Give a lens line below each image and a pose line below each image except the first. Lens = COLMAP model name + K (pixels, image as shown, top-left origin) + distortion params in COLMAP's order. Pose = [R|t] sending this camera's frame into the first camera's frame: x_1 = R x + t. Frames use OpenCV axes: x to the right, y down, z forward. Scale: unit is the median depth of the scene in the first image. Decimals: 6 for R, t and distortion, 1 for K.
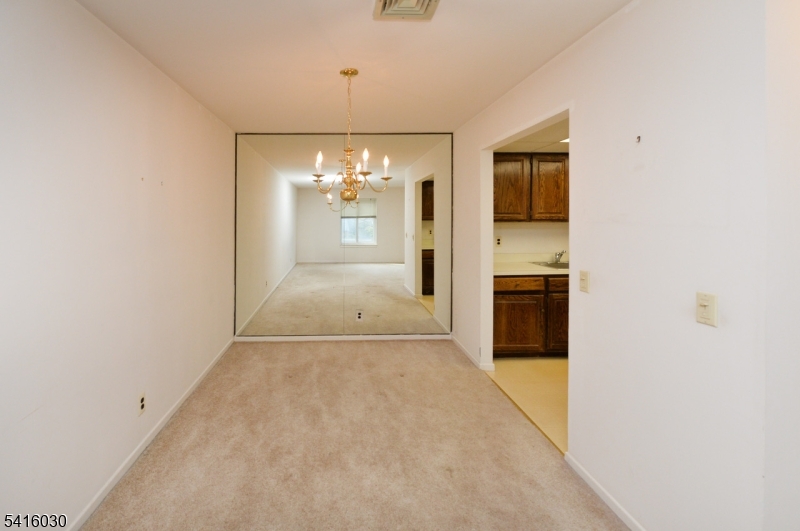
lens RADIAL K [[378.2, 0, 399.9], [0, 378.2, 254.3], [0, 0, 1]] dist [-0.001284, -0.000140]
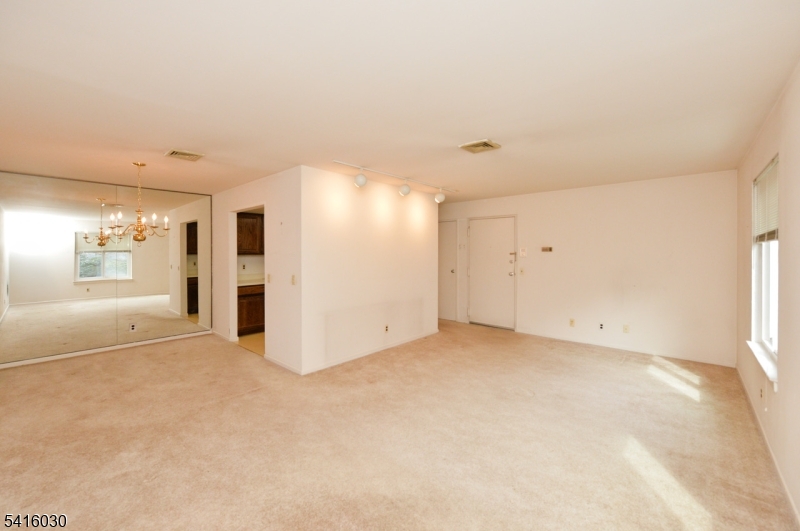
lens RADIAL K [[378.2, 0, 399.9], [0, 378.2, 254.3], [0, 0, 1]] dist [-0.001284, -0.000140]
pose [[0.836249, -0.000411, 0.548350, -0.069835], [0.050861, 0.995747, -0.076818, 0.078705], [-0.545986, 0.092129, 0.832713, -0.787556]]
